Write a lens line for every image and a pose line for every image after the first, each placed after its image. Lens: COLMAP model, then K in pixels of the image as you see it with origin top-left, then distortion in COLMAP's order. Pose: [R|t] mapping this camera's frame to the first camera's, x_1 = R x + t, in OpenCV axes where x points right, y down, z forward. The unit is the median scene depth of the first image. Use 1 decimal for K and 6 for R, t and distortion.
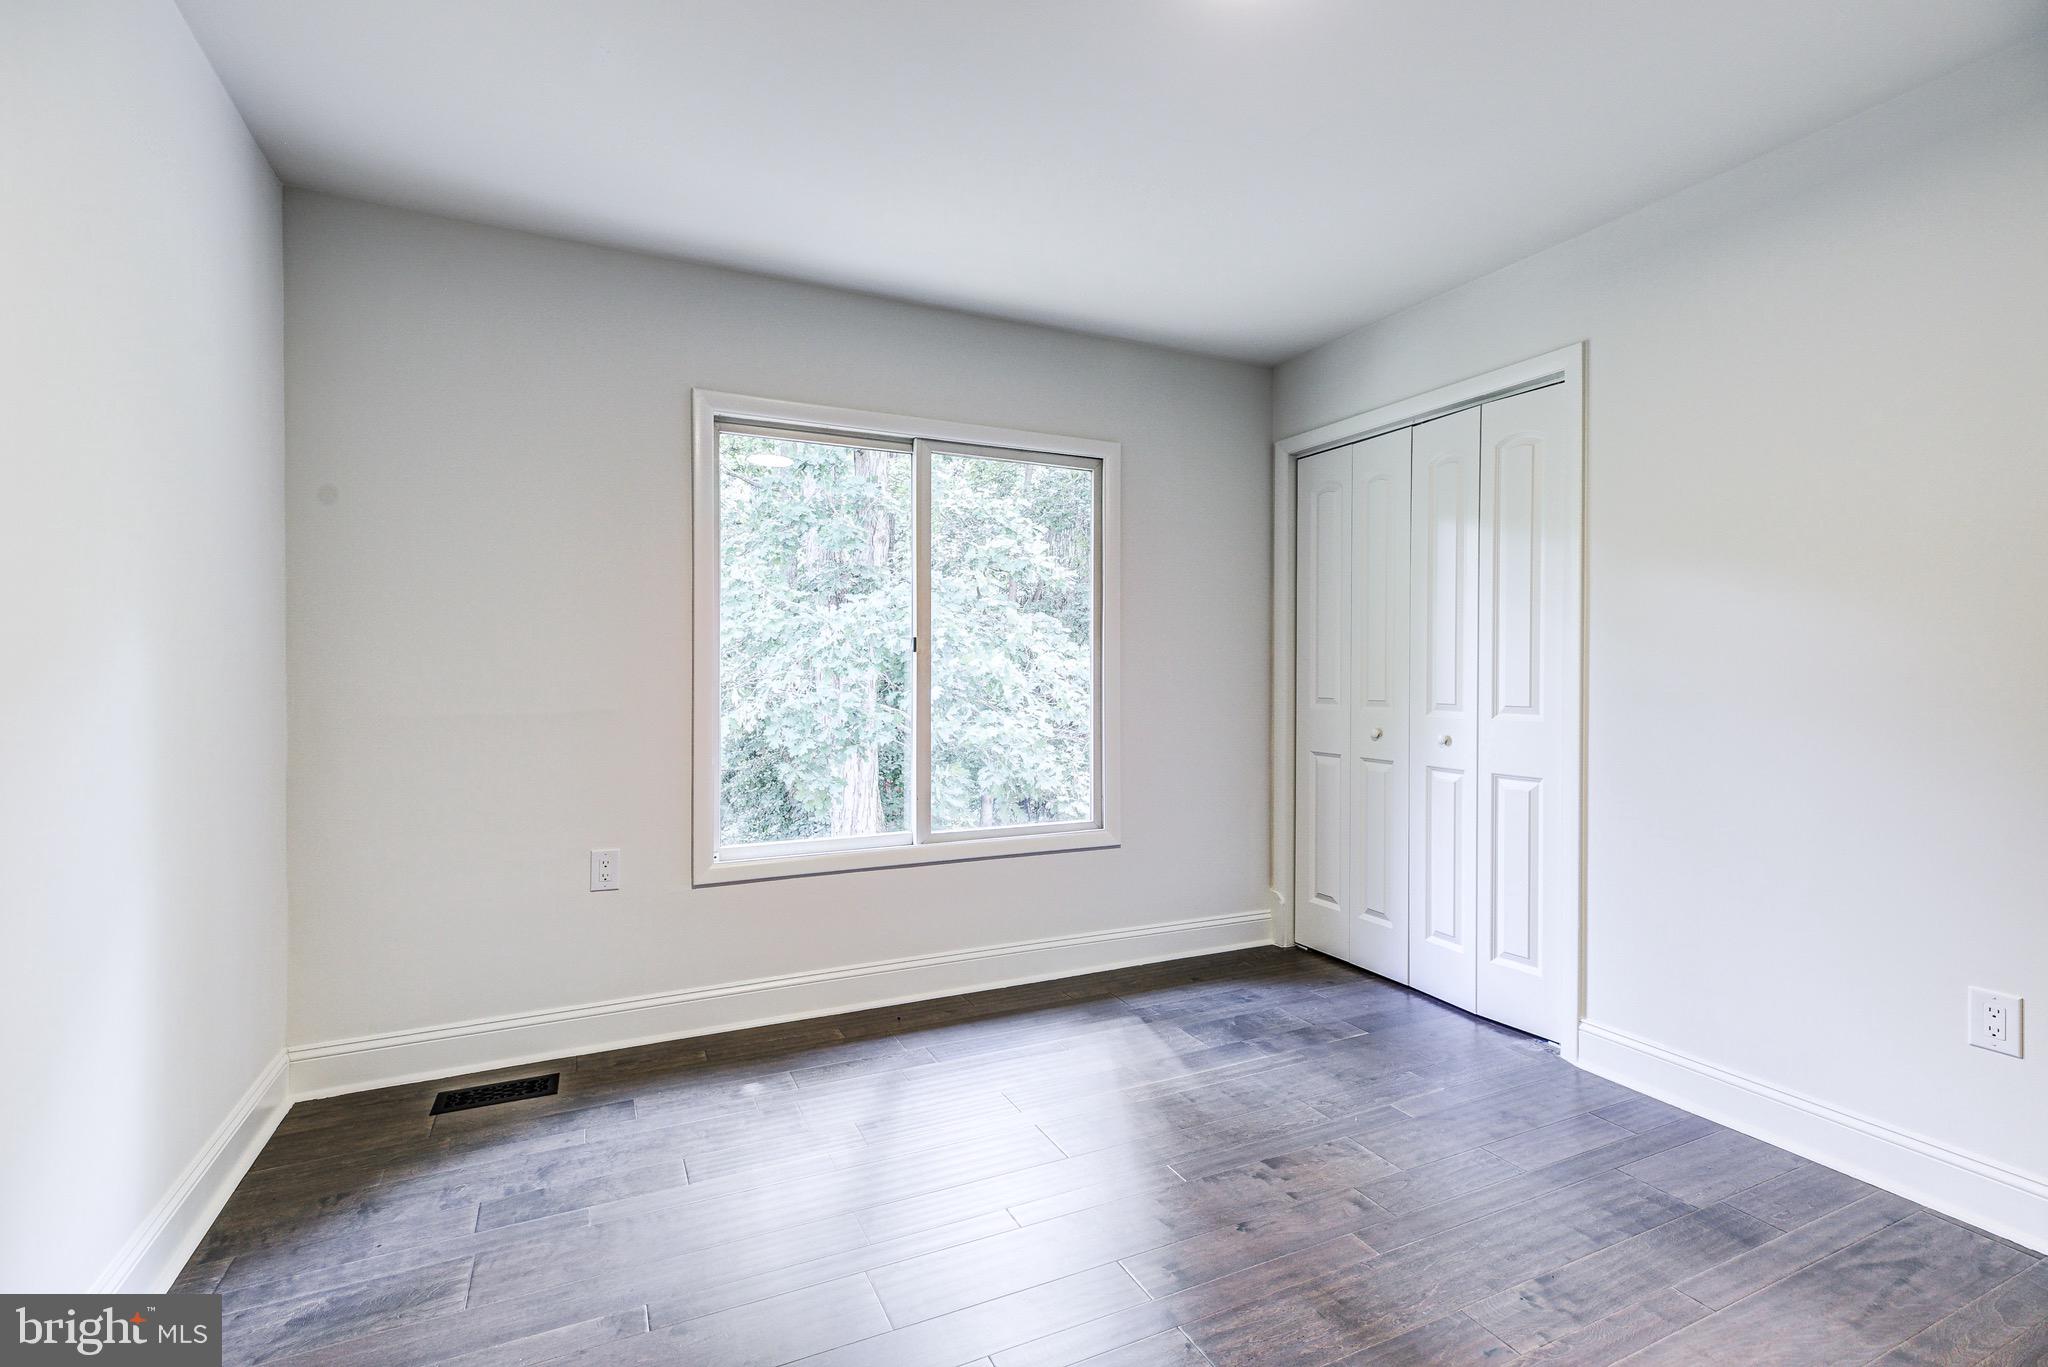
lens RADIAL K [[934.7, 0, 1027.1], [0, 934.7, 677.3], [0, 0, 1]] dist [0.010949, 0.000698]
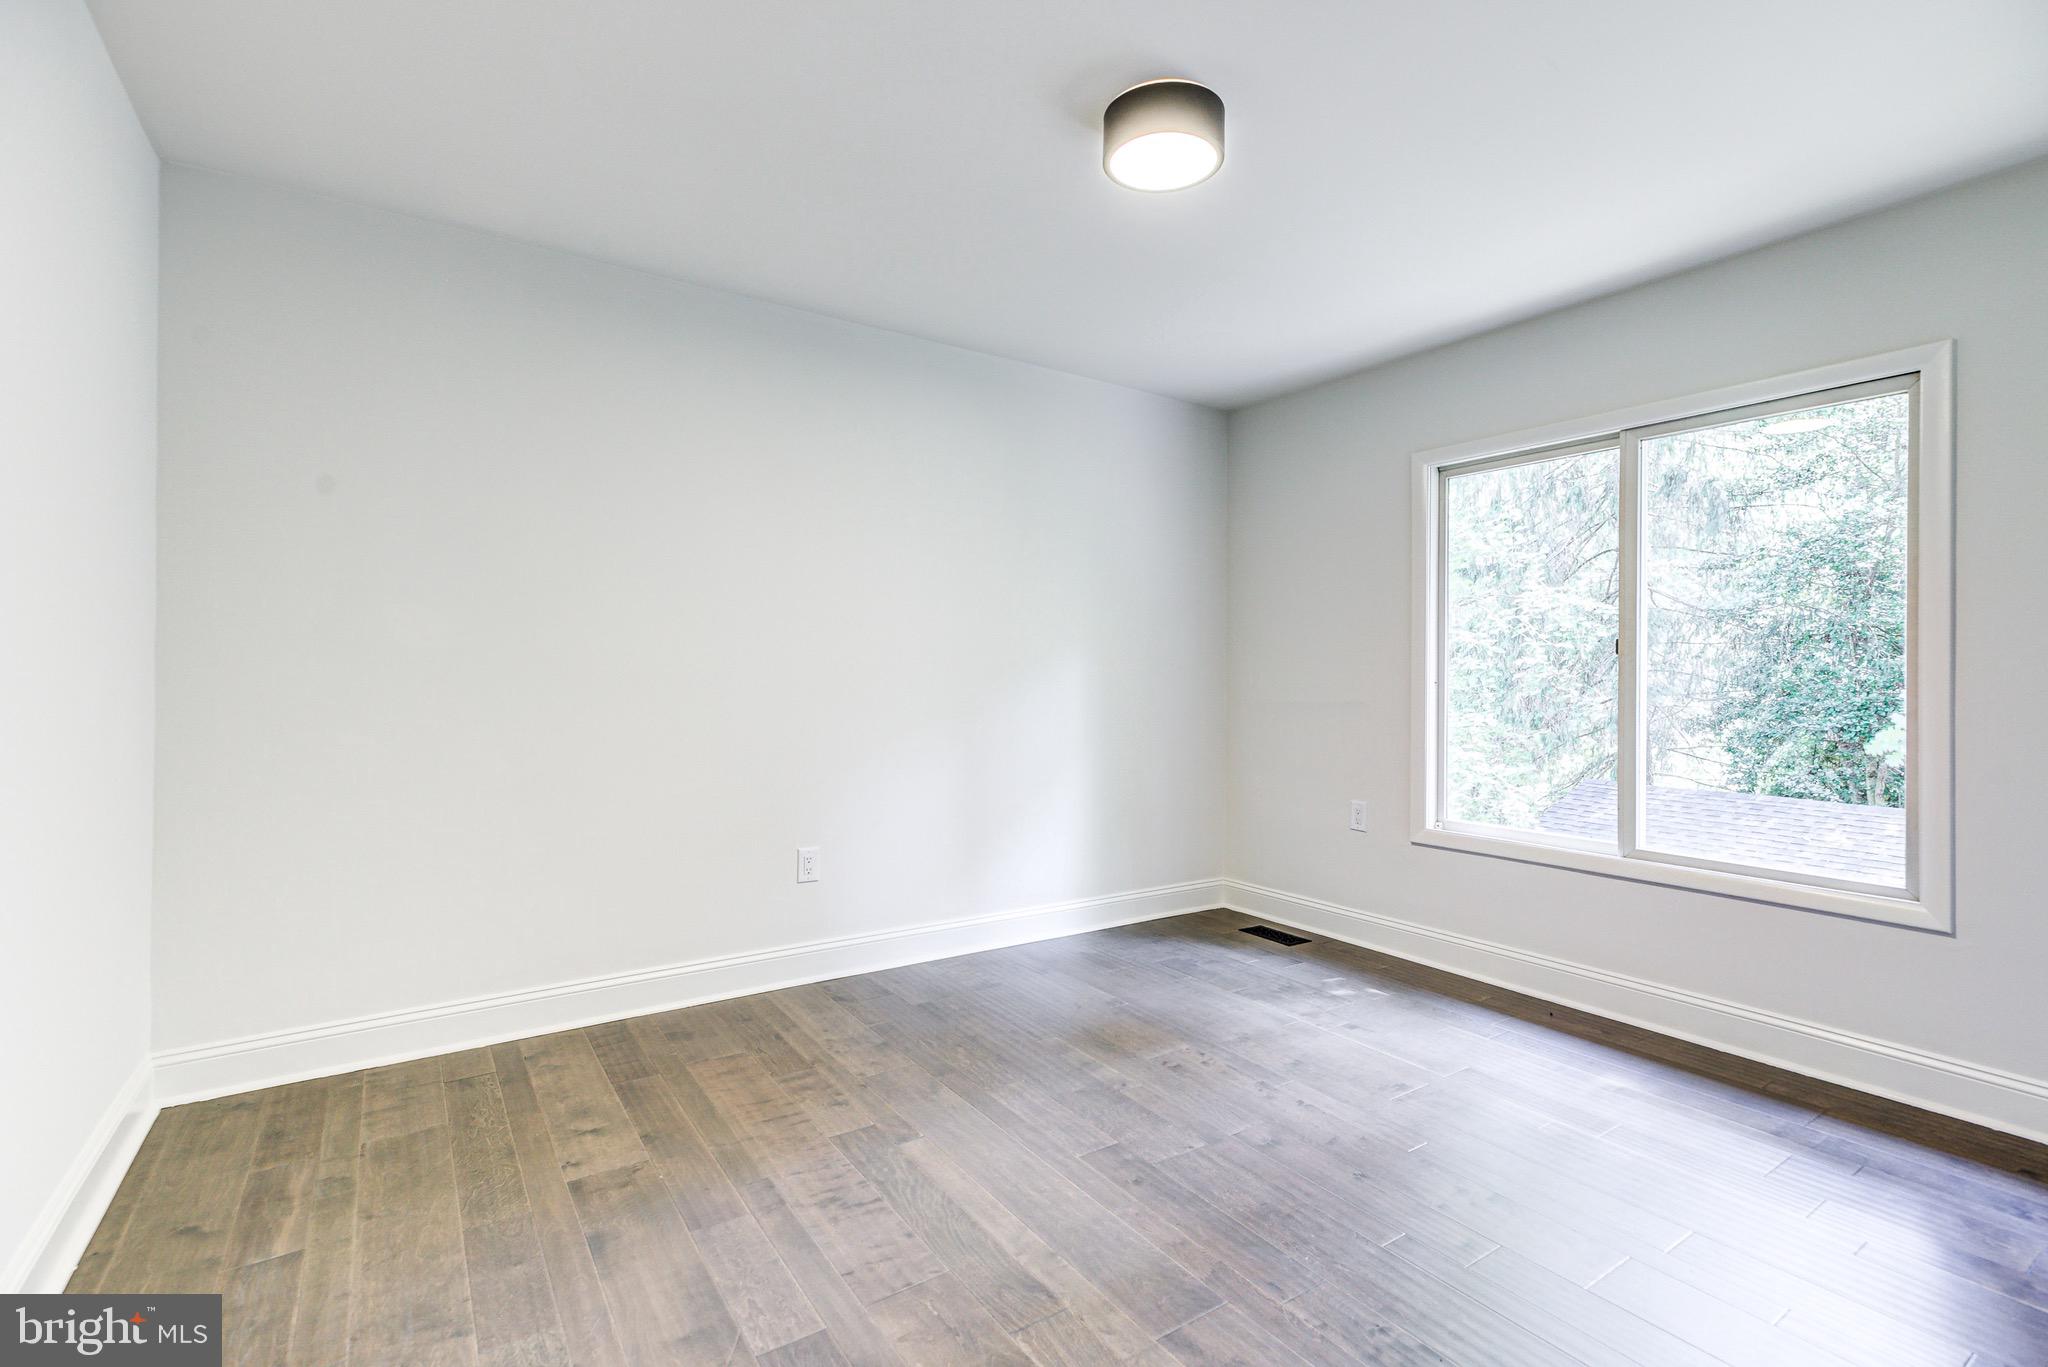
lens RADIAL K [[934.7, 0, 1027.1], [0, 934.7, 677.3], [0, 0, 1]] dist [0.010949, 0.000698]
pose [[0.143093, 0.001486, -0.989708, 0.826013], [-0.010483, 0.999945, -0.000014, 0.002763], [0.989654, 0.010377, 0.143101, 0.294834]]
